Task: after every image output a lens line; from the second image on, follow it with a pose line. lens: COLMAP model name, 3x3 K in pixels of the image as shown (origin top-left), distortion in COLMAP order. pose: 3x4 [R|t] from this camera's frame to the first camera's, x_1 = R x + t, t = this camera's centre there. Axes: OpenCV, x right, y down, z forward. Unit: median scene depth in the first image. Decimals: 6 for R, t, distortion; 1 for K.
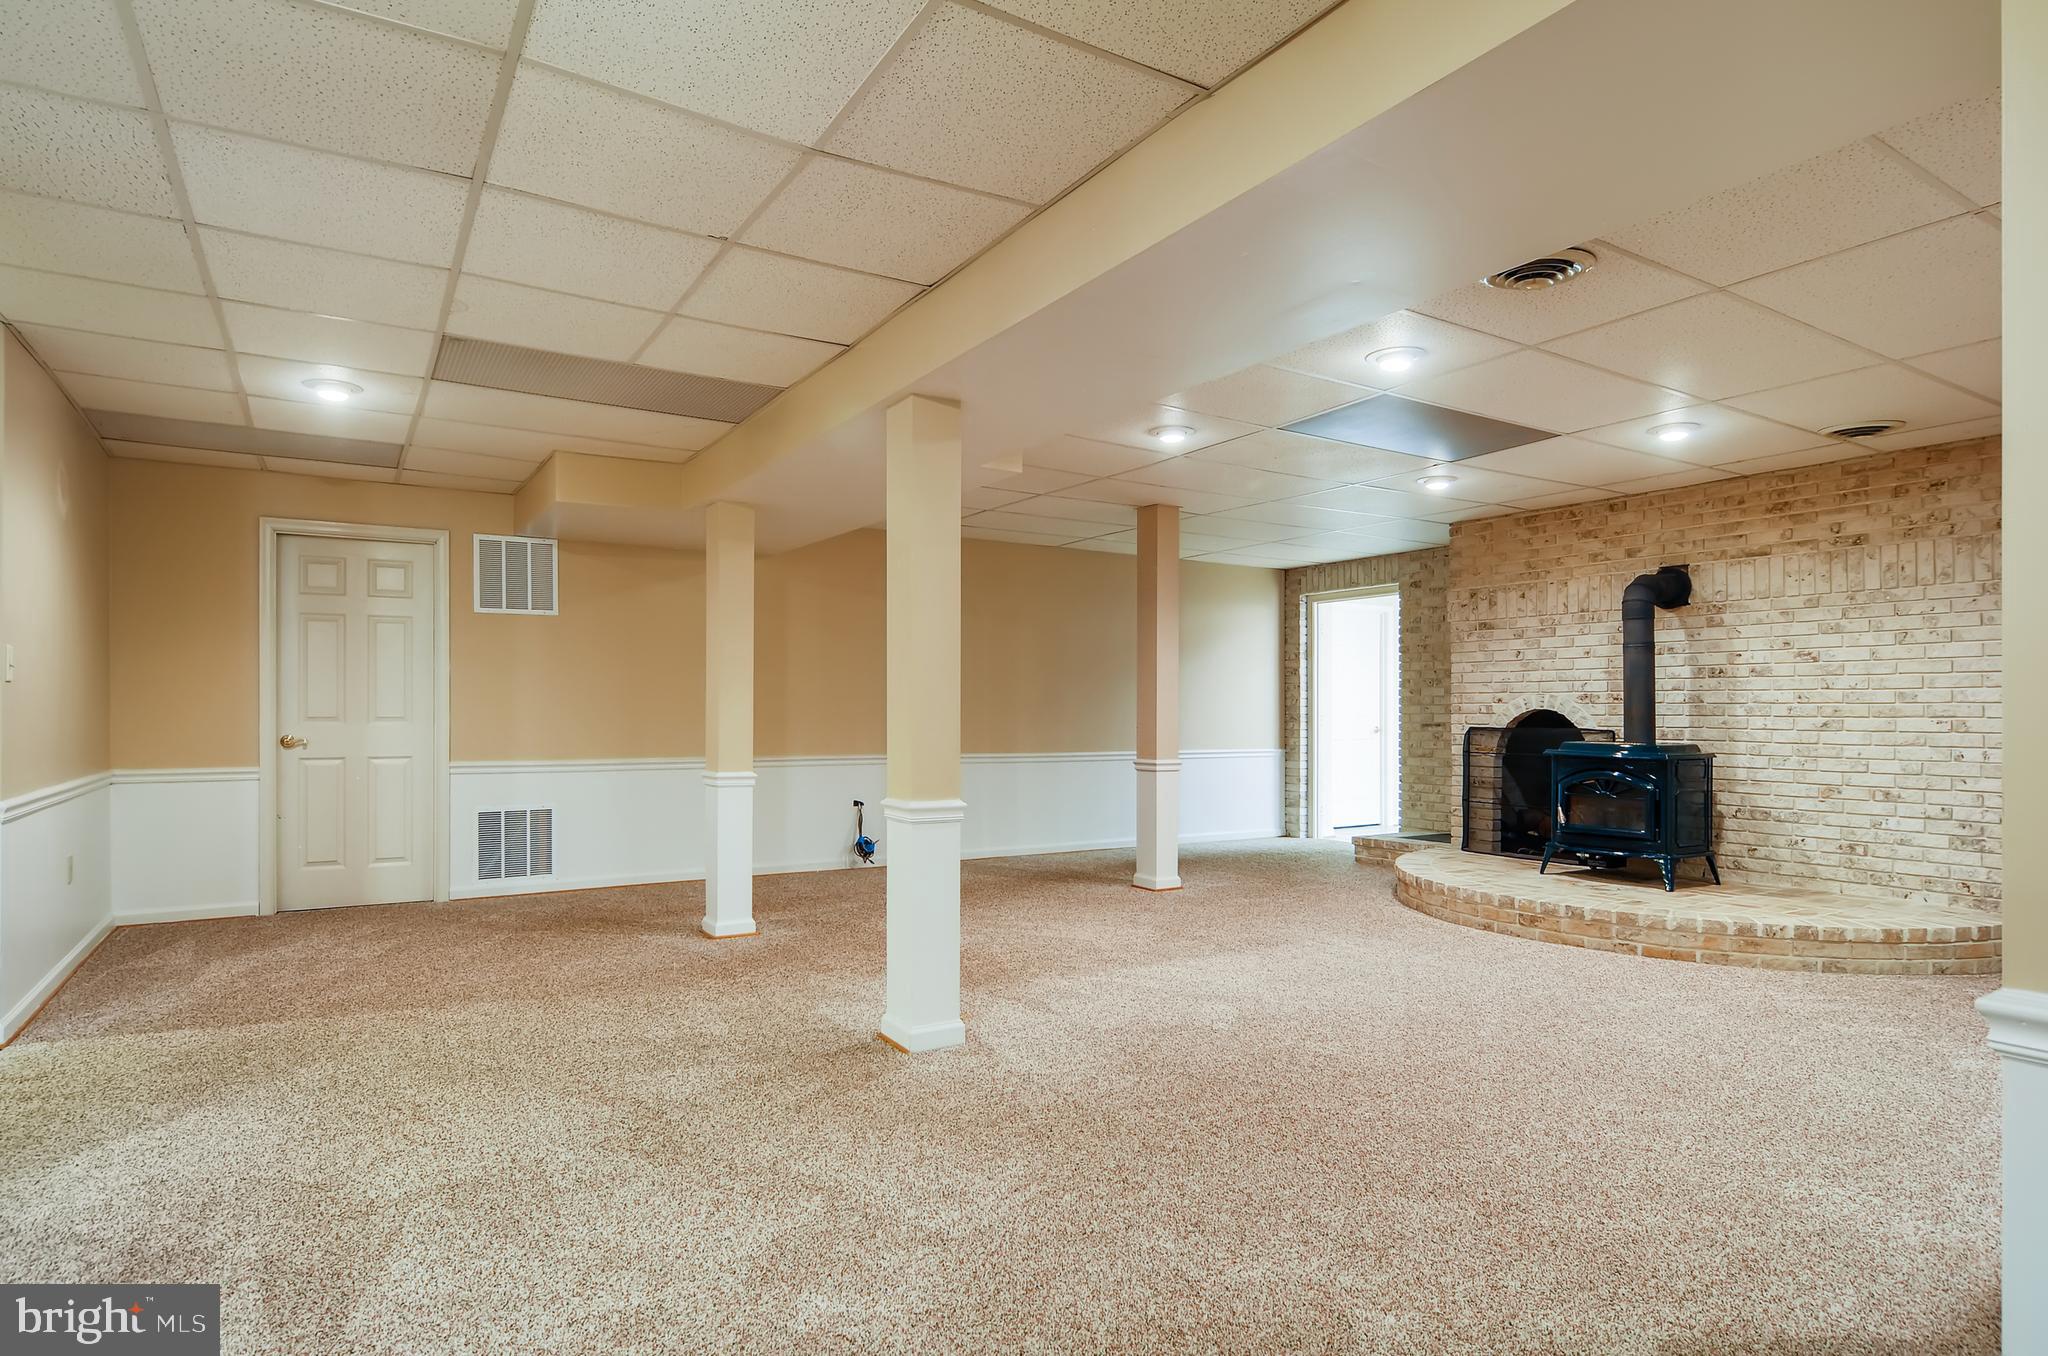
lens RADIAL K [[1140.4, 0, 1025.1], [0, 1140.4, 693.1], [0, 0, 1]] dist [0.000493, -0.000978]
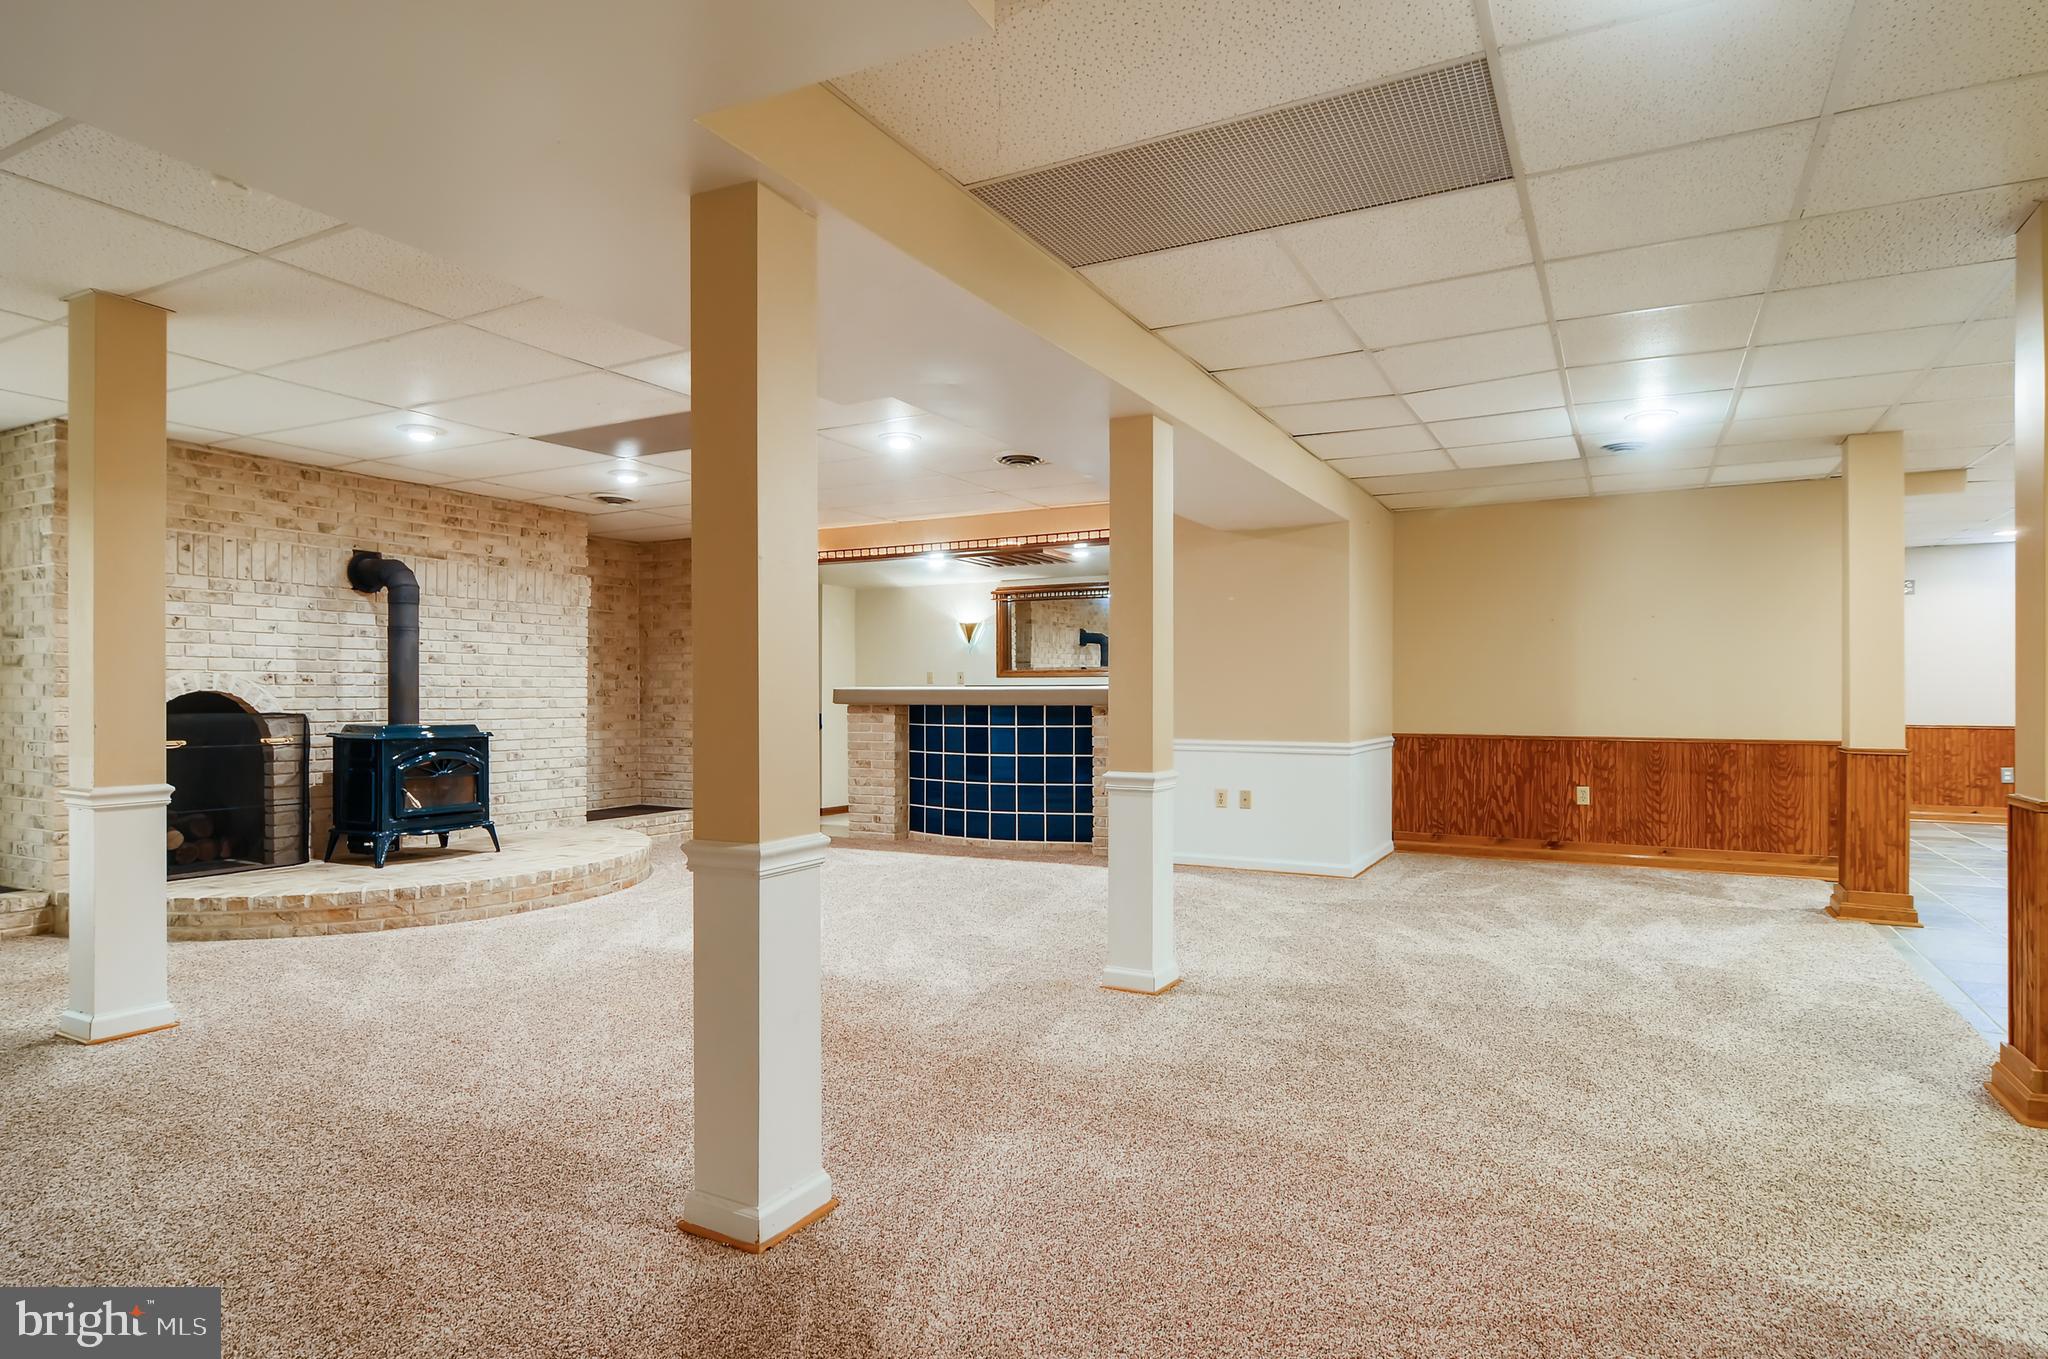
lens RADIAL K [[1113.3, 0, 1024.5], [0, 1113.3, 685.6], [0, 0, 1]] dist [-0.006698, -0.000741]
pose [[-0.503528, 0.005046, 0.863964, -0.631400], [-0.014745, 0.999787, -0.014433, 0.015705], [-0.863853, -0.020007, -0.503346, 1.062337]]
